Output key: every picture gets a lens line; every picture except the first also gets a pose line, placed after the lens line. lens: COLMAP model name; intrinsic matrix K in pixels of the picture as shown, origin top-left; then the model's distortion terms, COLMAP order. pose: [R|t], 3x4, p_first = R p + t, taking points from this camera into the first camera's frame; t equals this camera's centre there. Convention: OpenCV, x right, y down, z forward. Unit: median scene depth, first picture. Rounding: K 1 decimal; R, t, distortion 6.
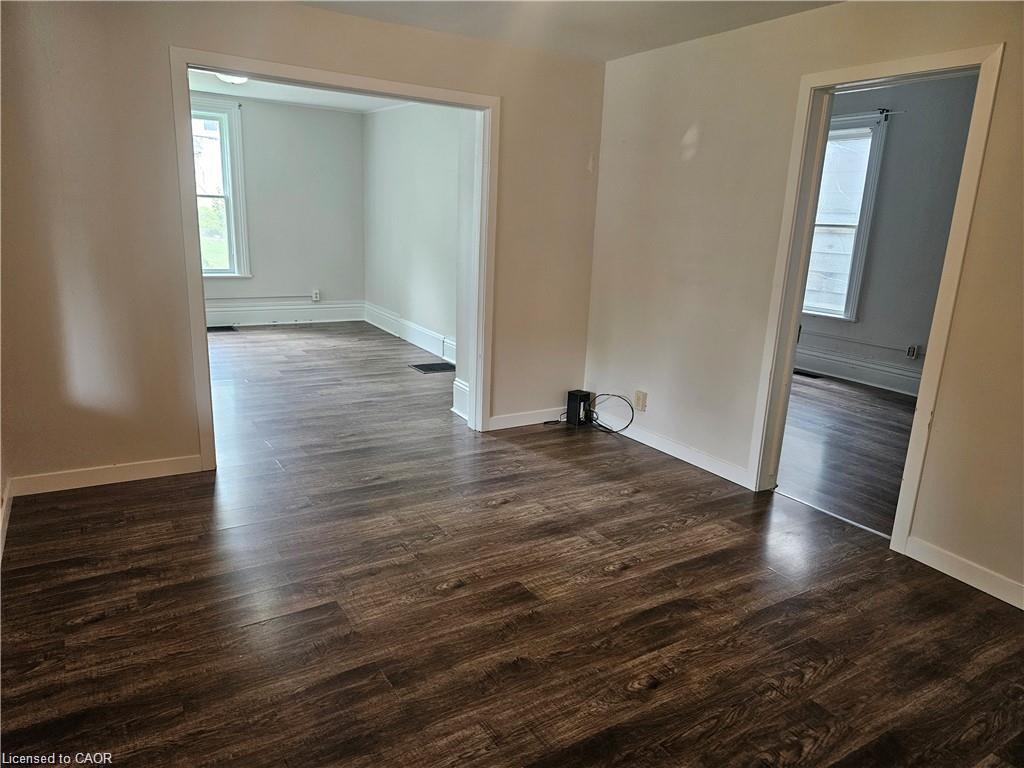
lens RADIAL K [[685.8, 0, 508.3], [0, 685.8, 378.8], [0, 0, 1]] dist [0.053713, -0.041478]
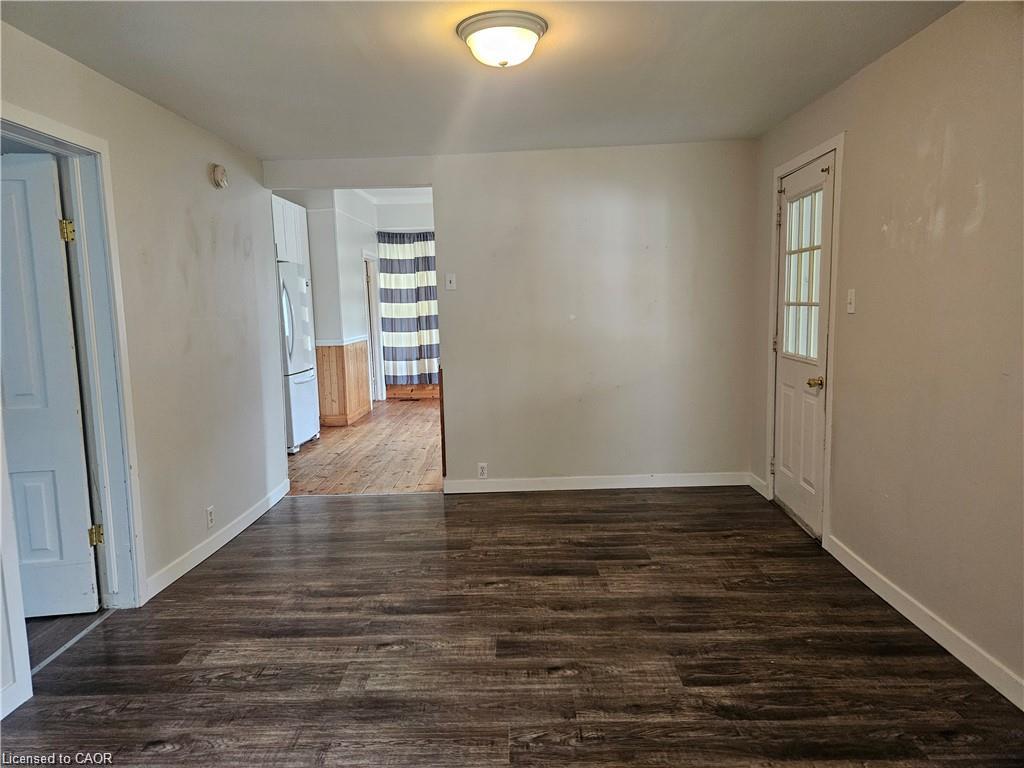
lens RADIAL K [[685.8, 0, 511.3], [0, 685.8, 382.1], [0, 0, 1]] dist [0.053713, -0.041478]
pose [[-0.841829, -0.080602, 0.533693, -0.465997], [0.119174, 0.936626, 0.329437, -0.366543], [-0.526424, 0.340932, -0.778873, 1.533103]]
